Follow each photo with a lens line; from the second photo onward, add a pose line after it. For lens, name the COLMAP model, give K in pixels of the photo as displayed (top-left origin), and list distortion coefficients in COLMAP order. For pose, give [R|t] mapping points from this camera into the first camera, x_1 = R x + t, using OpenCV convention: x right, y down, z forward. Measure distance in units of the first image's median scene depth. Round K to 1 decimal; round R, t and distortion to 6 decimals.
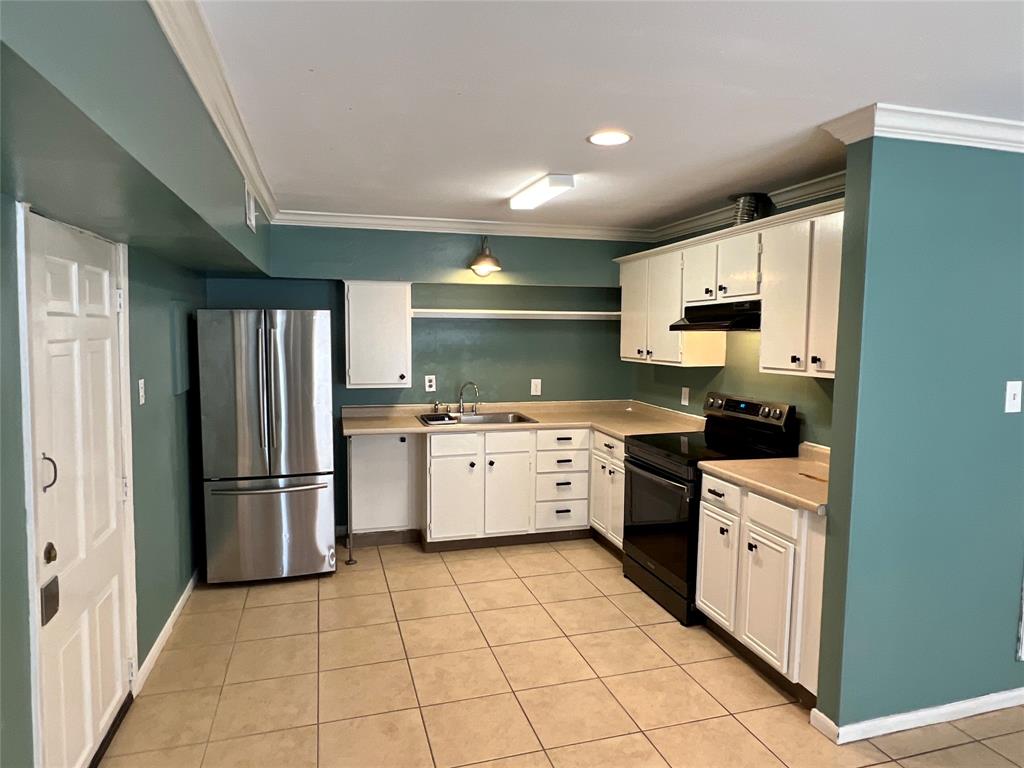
lens RADIAL K [[633.1, 0, 510.7], [0, 633.1, 377.1], [0, 0, 1]] dist [-0.005387, -0.000902]
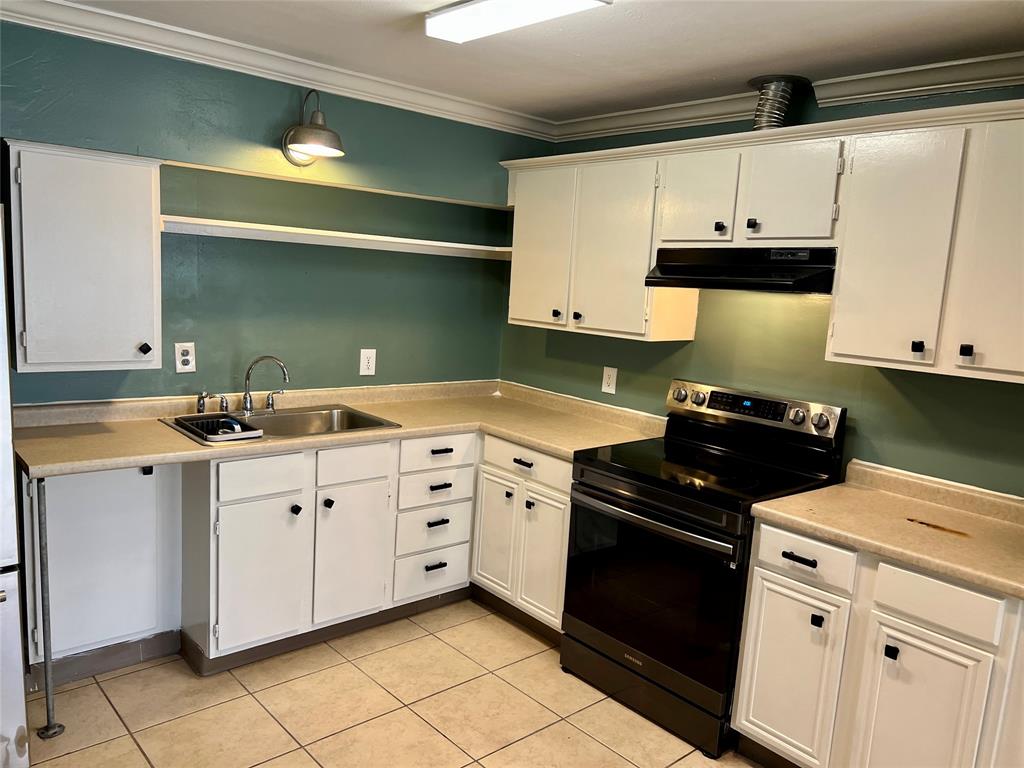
lens RADIAL K [[759.1, 0, 518.5], [0, 759.1, 388.3], [0, 0, 1]] dist [0.039735, -0.045700]
pose [[0.900580, -0.015801, 0.434403, -0.174189], [-0.023104, 0.996187, 0.084134, -0.028540], [-0.434075, -0.085806, 0.896781, 0.324331]]
